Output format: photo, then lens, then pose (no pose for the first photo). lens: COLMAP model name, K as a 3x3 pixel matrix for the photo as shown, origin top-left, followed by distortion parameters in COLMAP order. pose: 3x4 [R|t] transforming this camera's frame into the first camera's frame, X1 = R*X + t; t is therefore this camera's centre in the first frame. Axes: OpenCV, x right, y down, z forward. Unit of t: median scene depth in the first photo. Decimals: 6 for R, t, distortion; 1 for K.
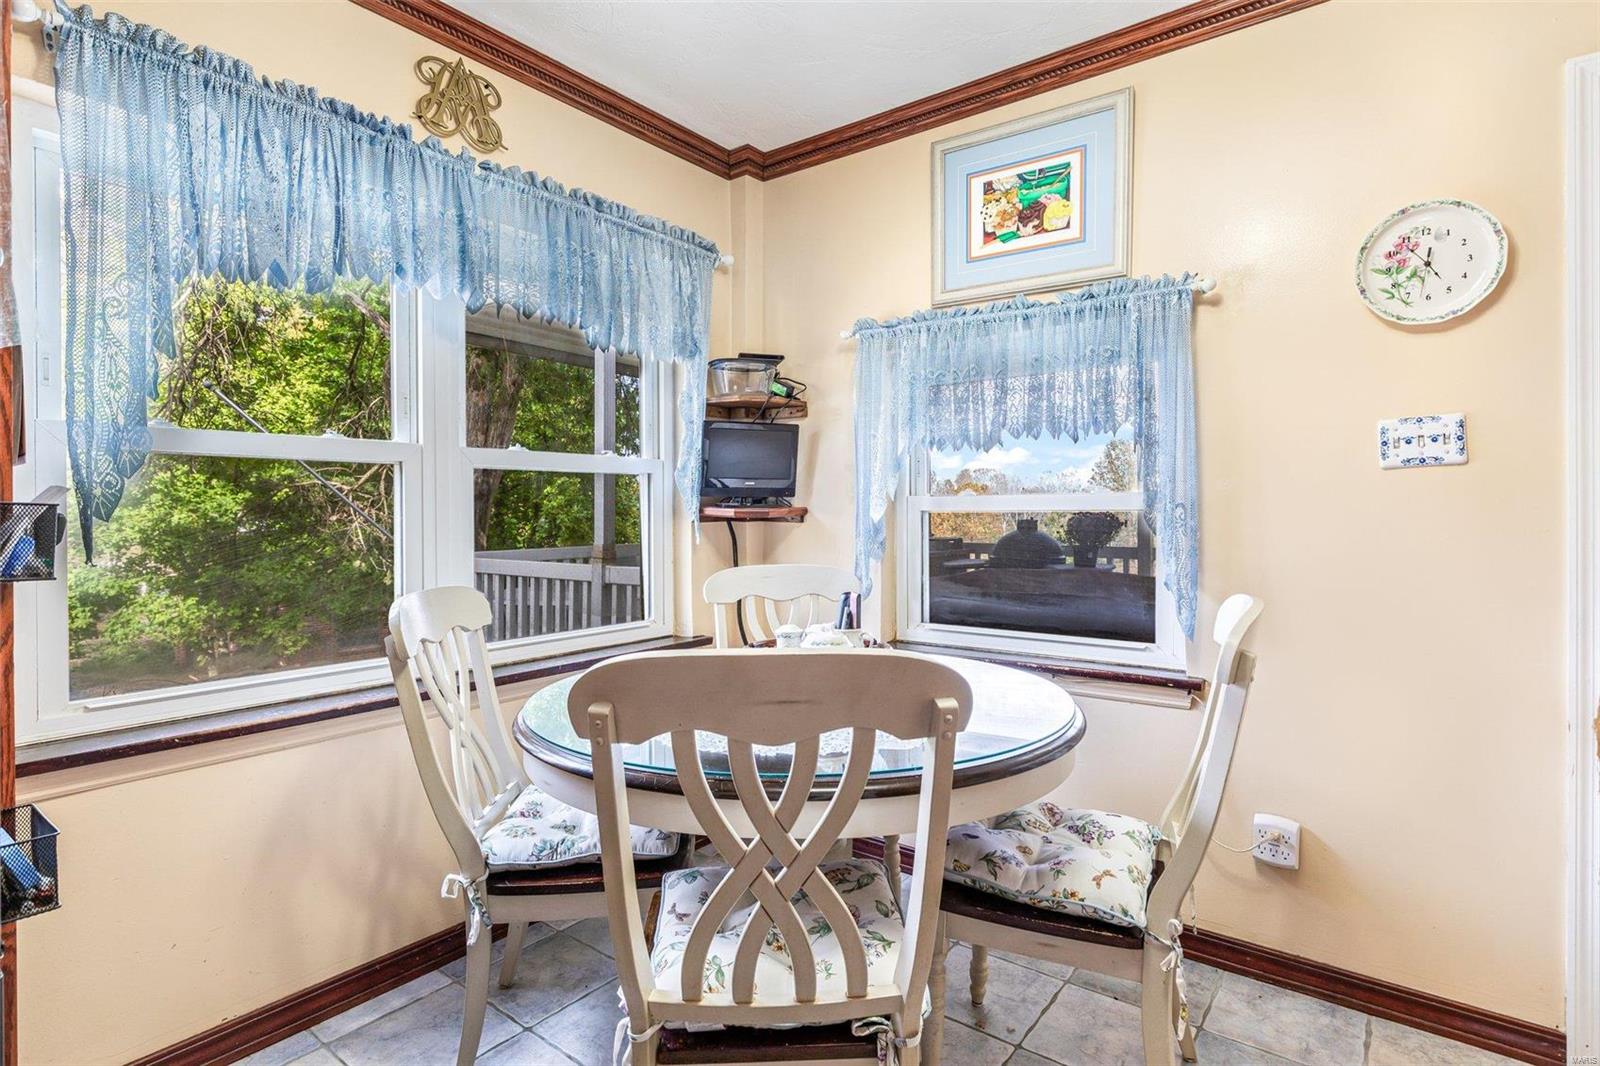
lens RADIAL K [[813.0, 0, 795.1], [0, 813.0, 519.9], [0, 0, 1]] dist [-0.006645, 0.001557]
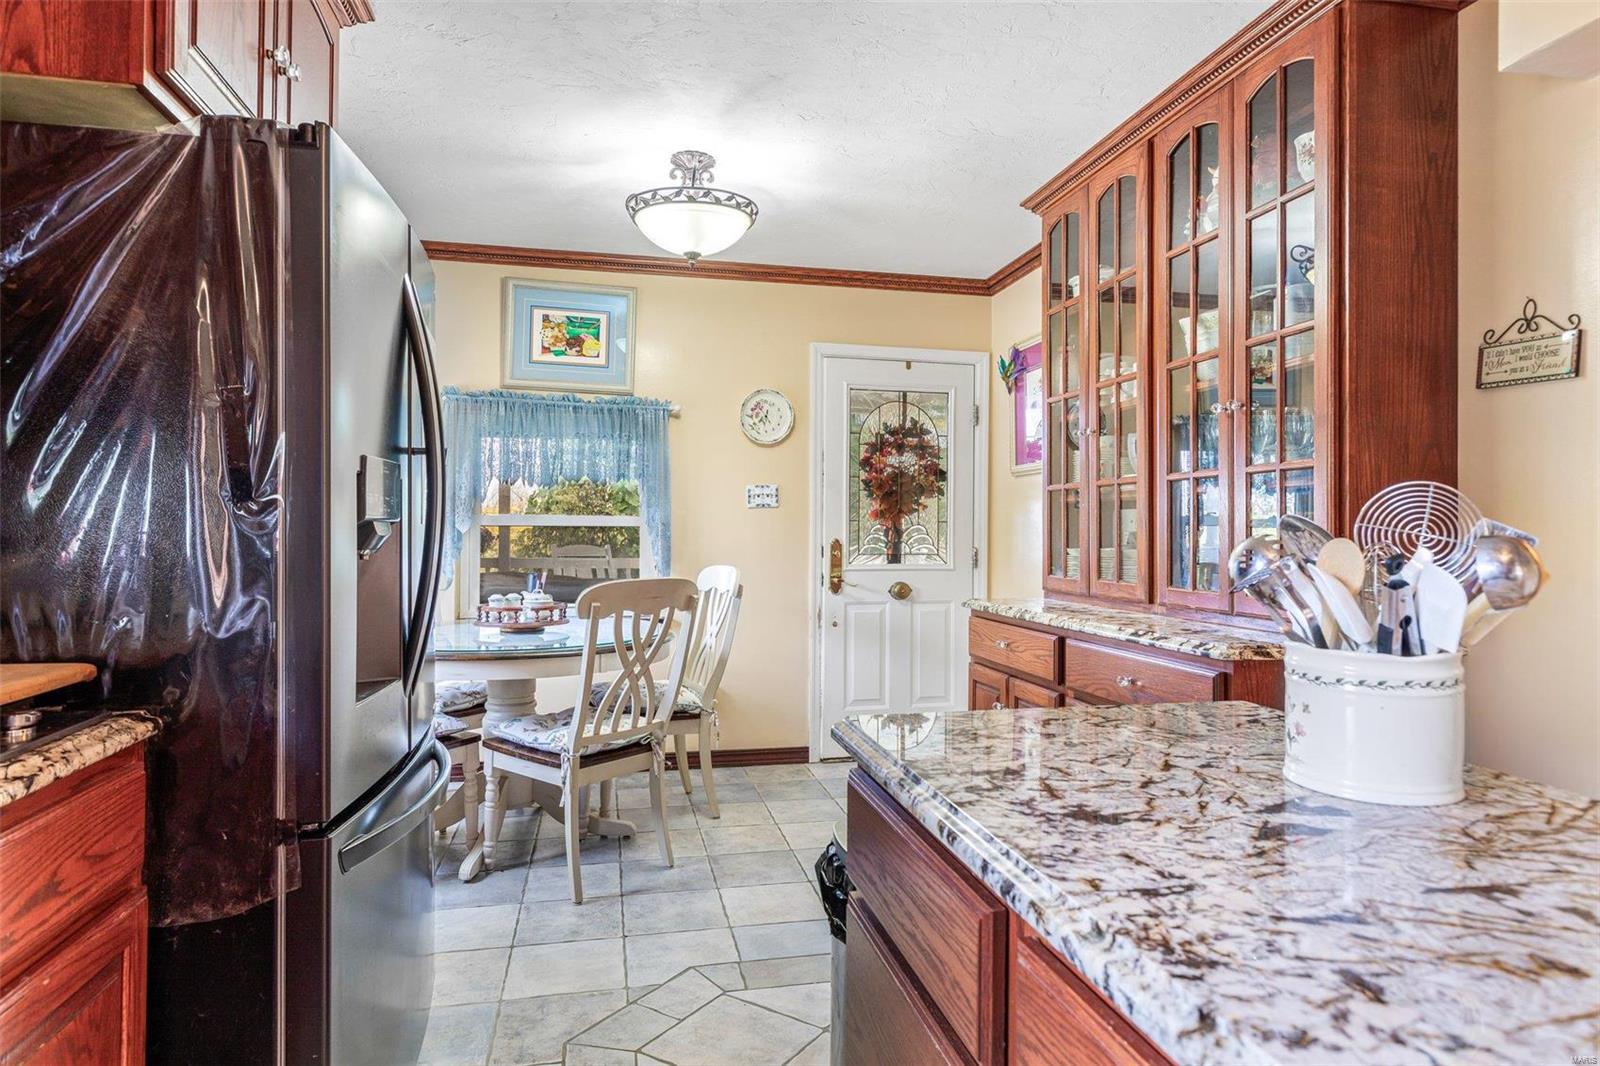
lens RADIAL K [[929.5, 0, 799.8], [0, 929.5, 530.4], [0, 0, 1]] dist [-0.005312, -0.000757]
pose [[0.643099, 0.004184, 0.765772, -0.851446], [-0.001295, 0.999990, -0.004376, 0.004172], [-0.765782, 0.001822, 0.643098, -0.541590]]
